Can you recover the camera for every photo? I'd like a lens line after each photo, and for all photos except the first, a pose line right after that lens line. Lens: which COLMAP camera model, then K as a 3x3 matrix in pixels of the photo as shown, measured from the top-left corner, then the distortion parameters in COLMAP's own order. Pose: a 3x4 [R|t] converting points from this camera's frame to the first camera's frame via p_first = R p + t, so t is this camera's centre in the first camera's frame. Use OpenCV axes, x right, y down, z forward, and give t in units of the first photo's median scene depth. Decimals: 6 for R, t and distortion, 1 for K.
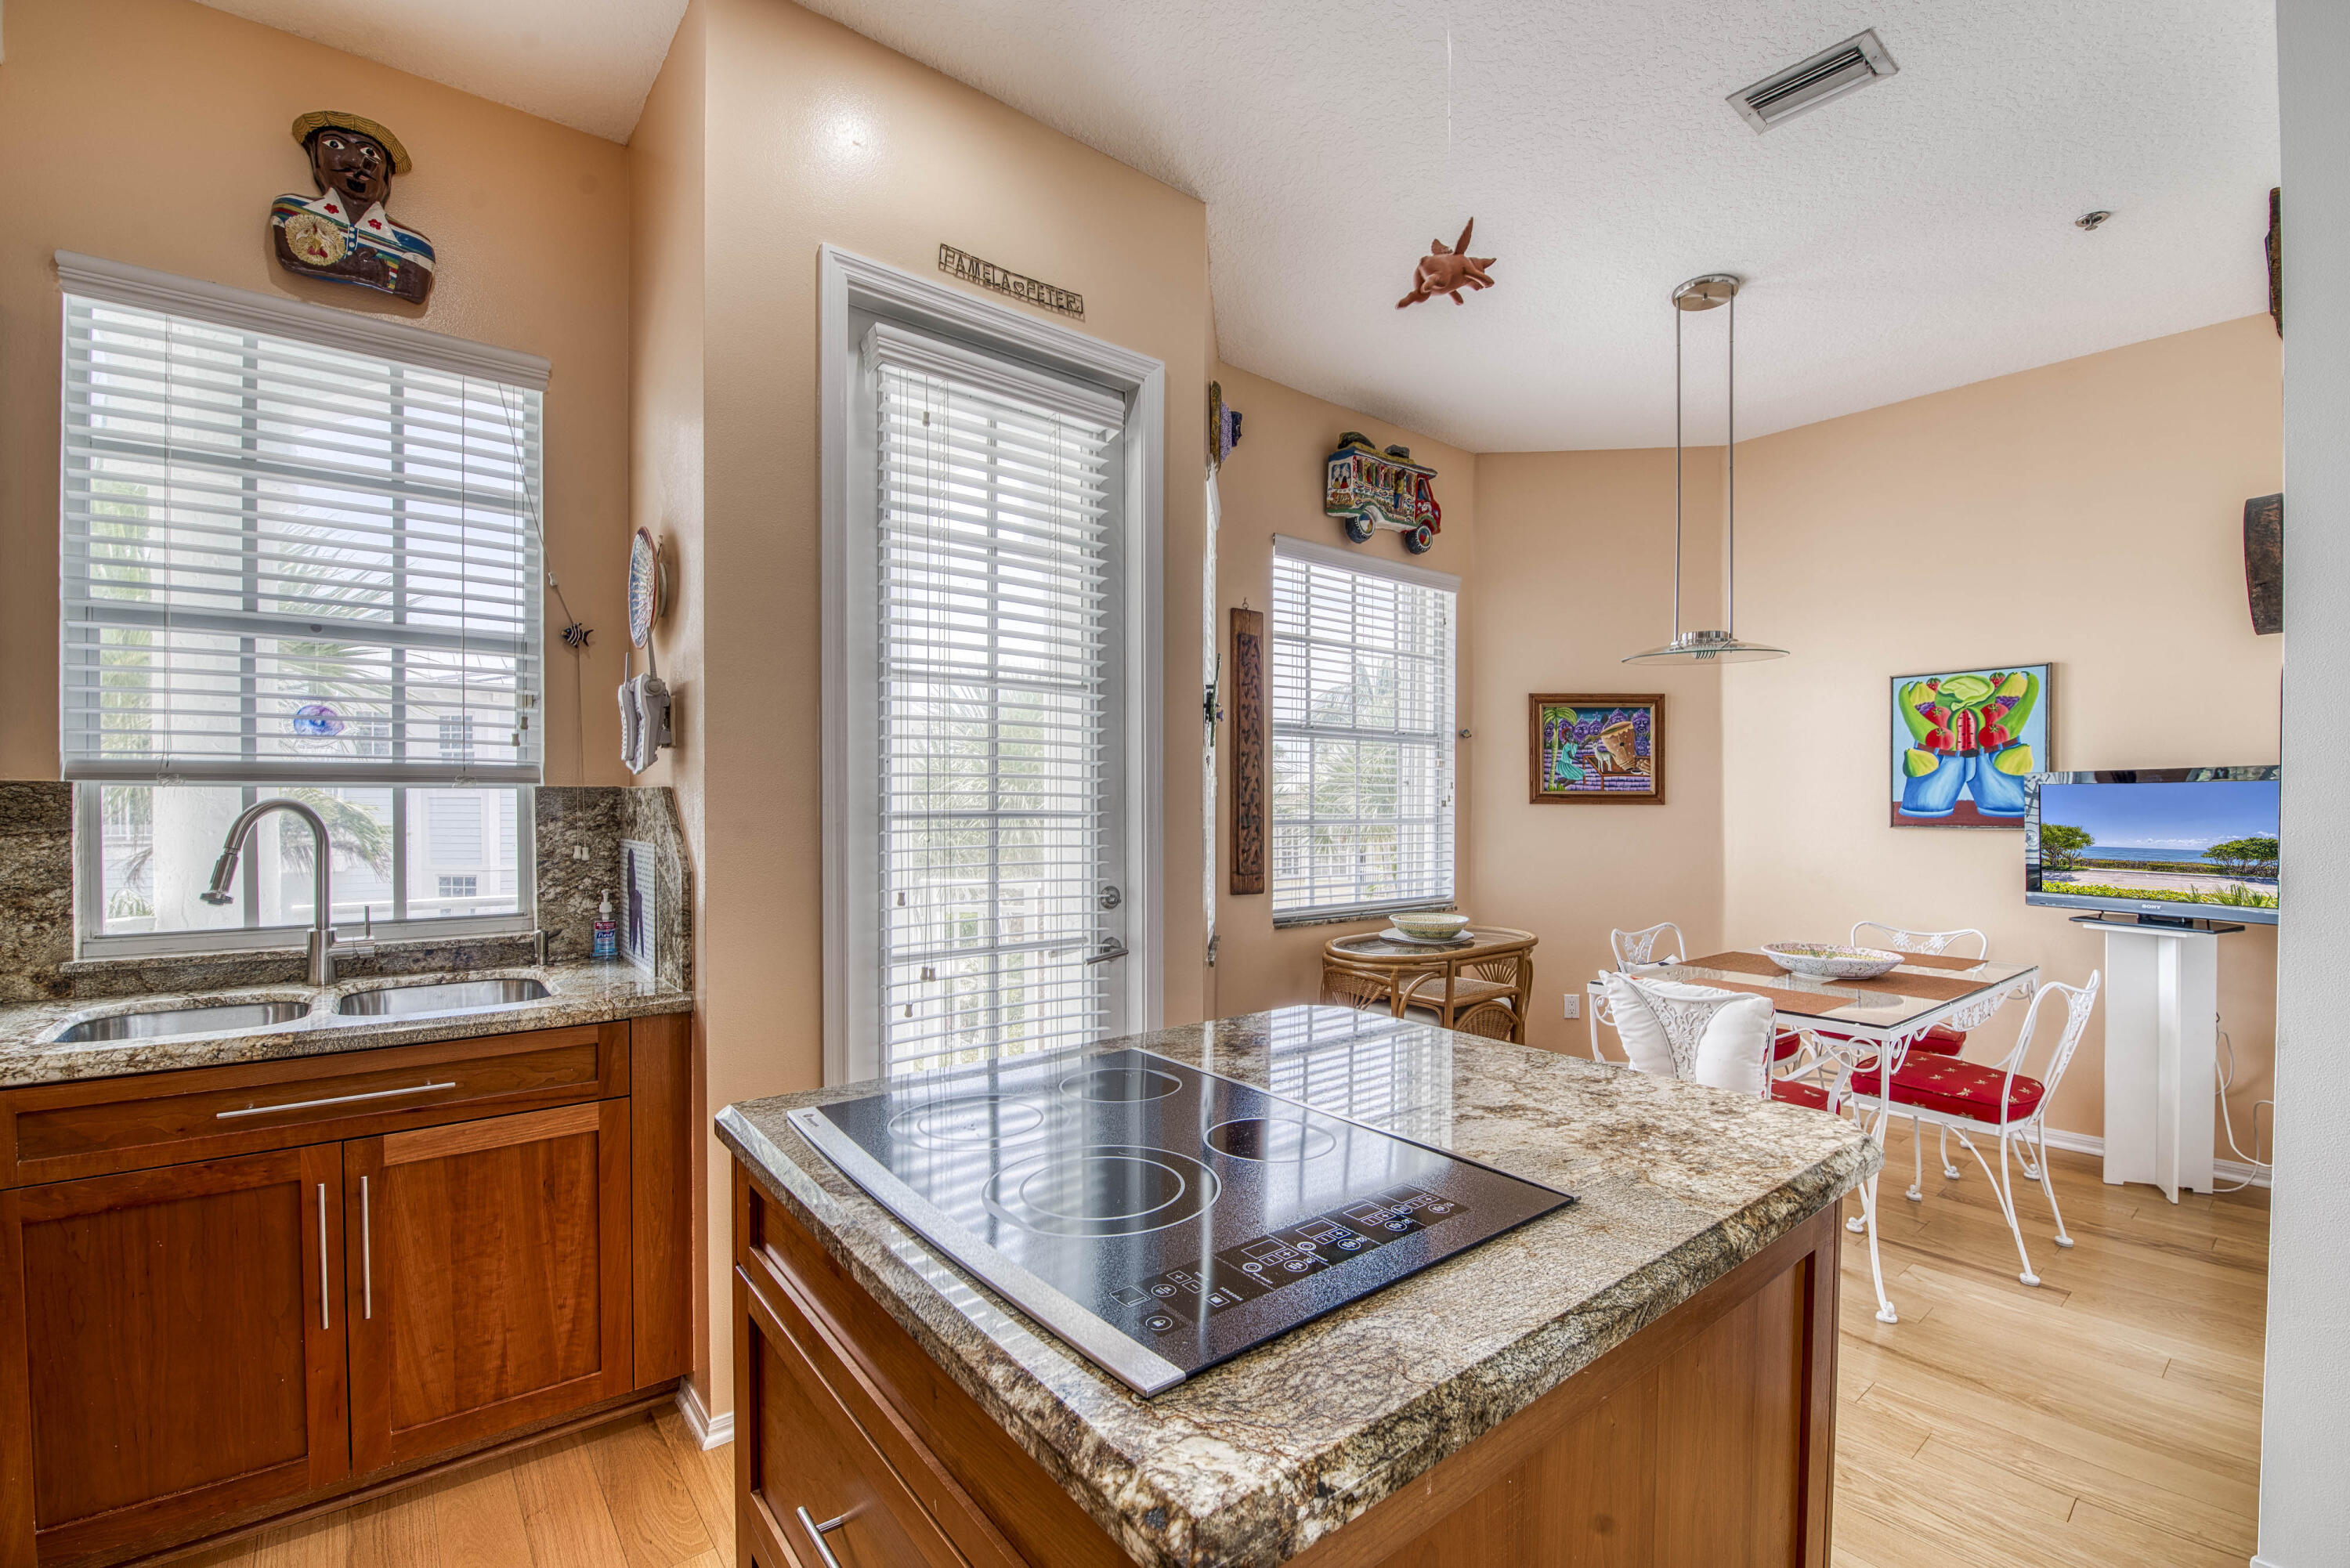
lens RADIAL K [[1024.2, 0, 1184.0], [0, 1024.2, 797.8], [0, 0, 1]] dist [0.002133, -0.000240]
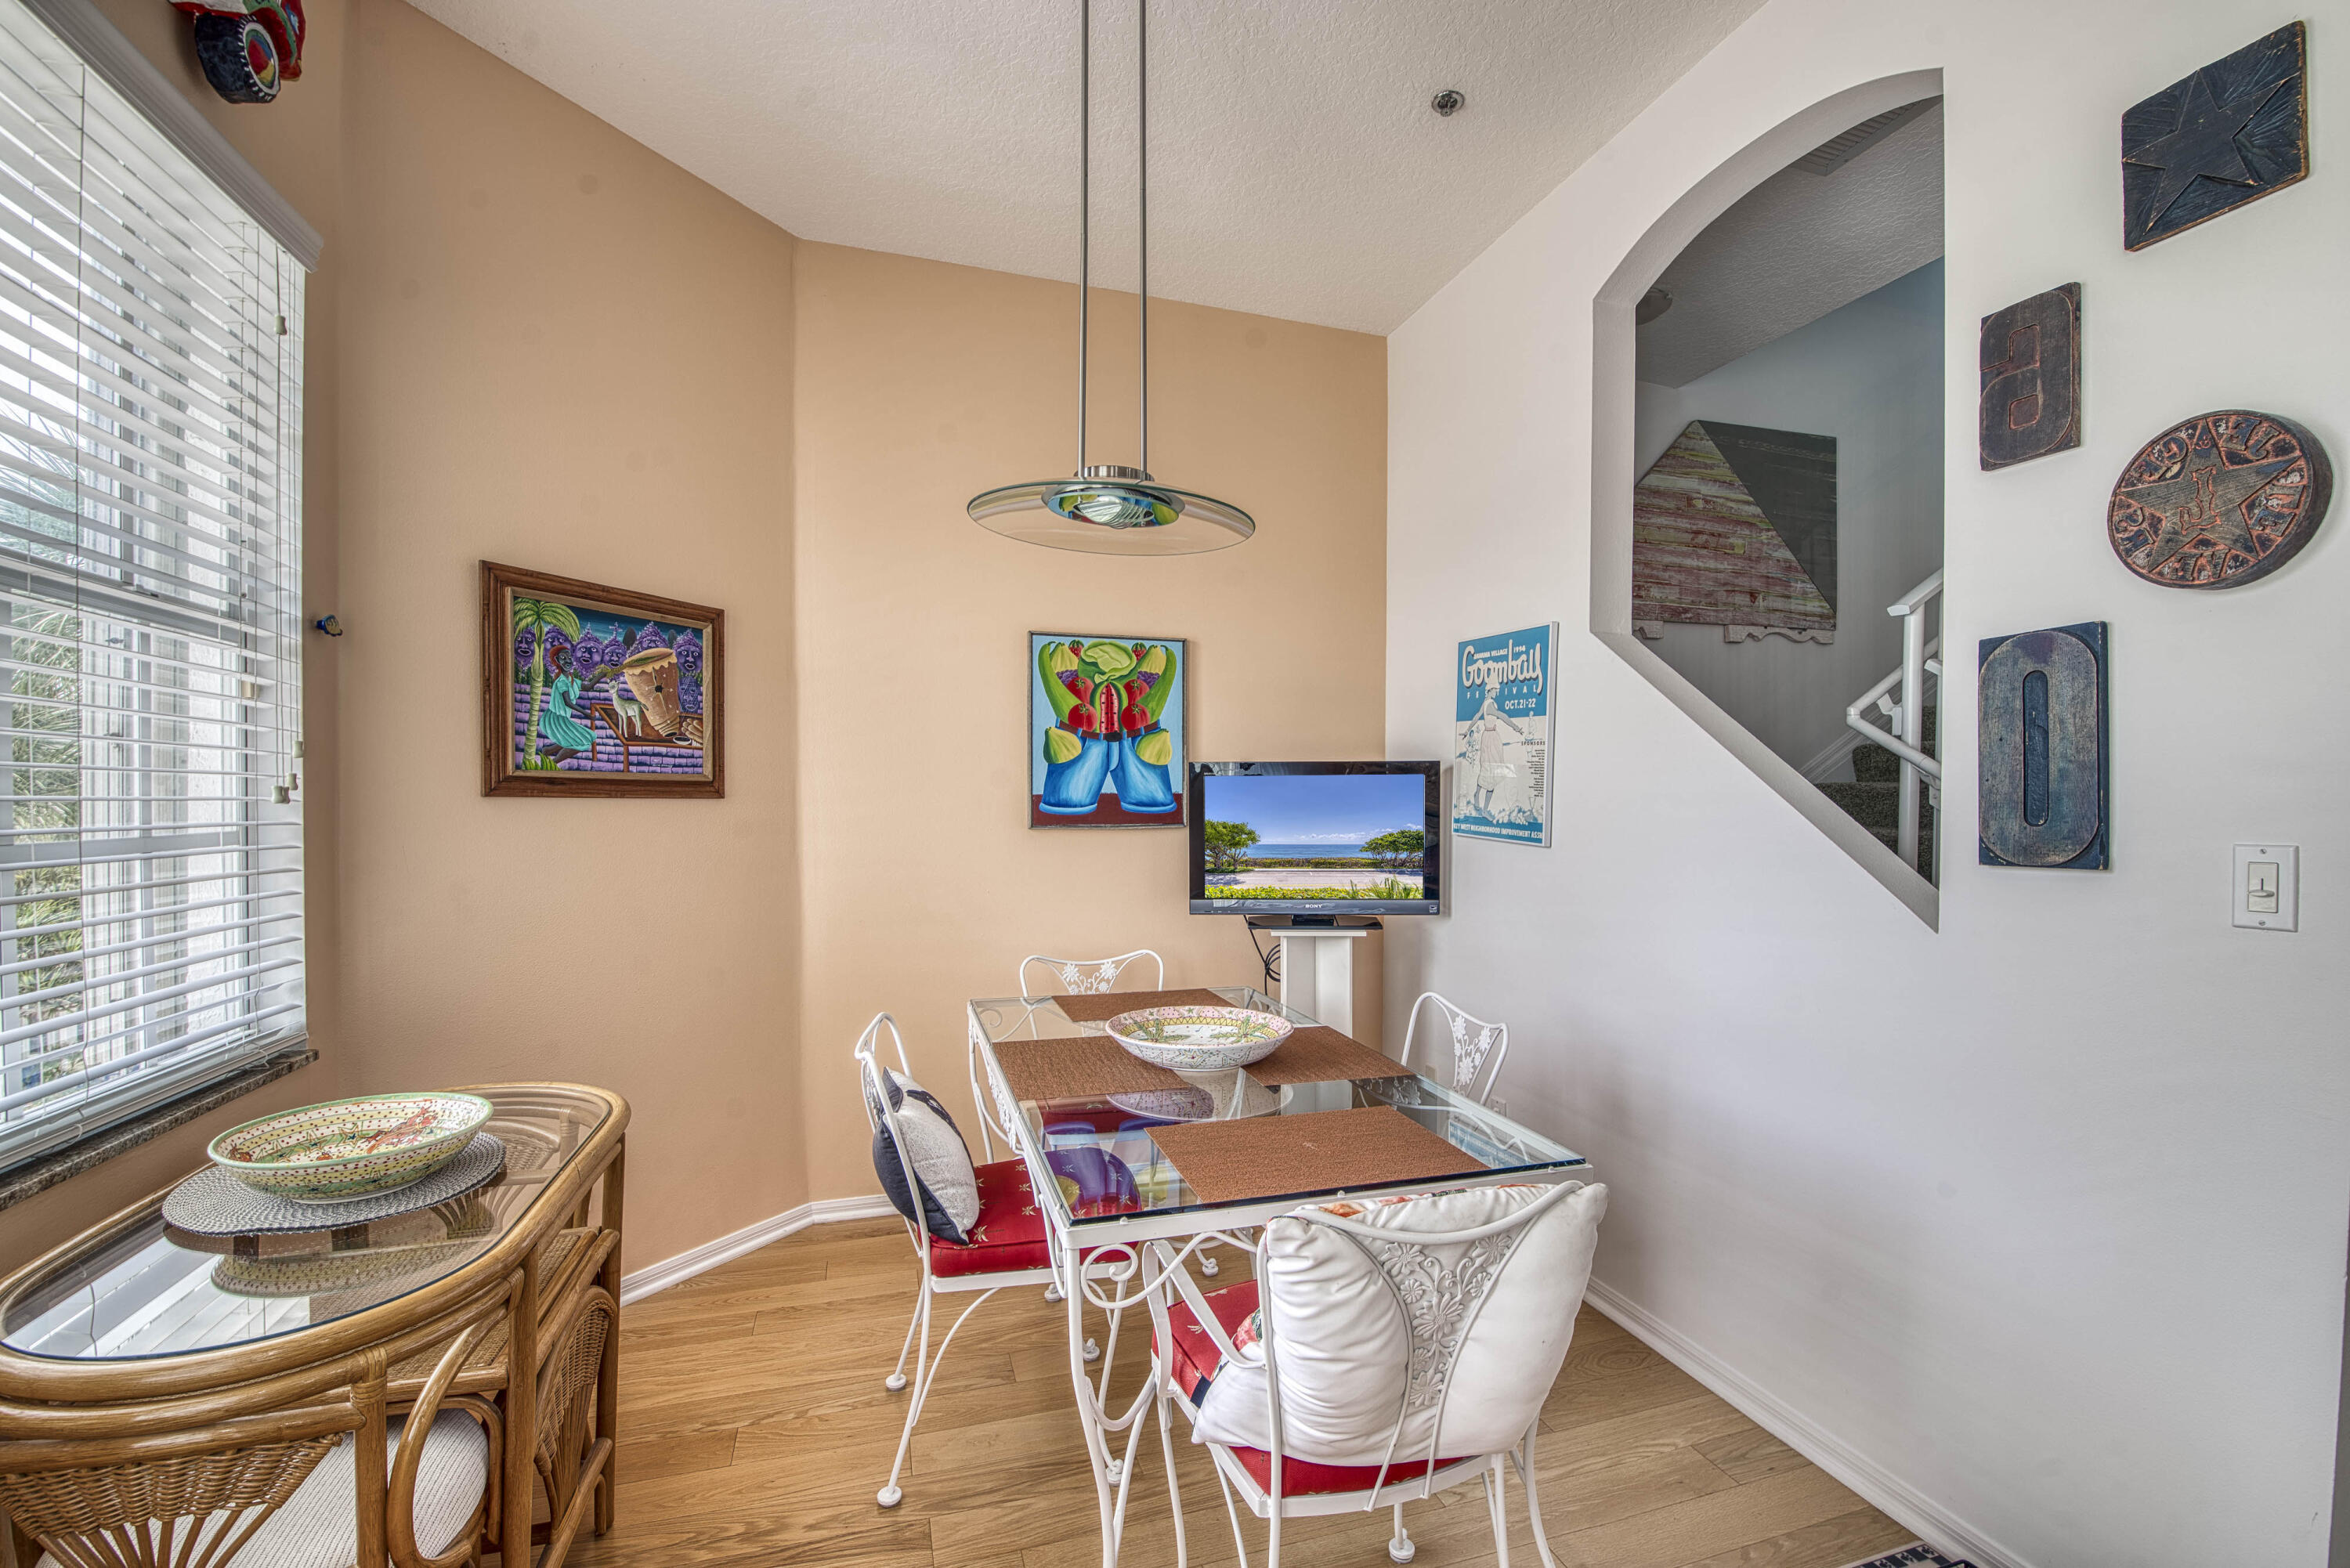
lens RADIAL K [[1024.2, 0, 1191.9], [0, 1024.2, 807.1], [0, 0, 1]] dist [0.002133, -0.000240]
pose [[0.348090, -0.004016, 0.937452, 0.013614], [-0.004087, 0.999975, 0.005802, 0.008084], [-0.937452, -0.005851, 0.348065, 0.640371]]
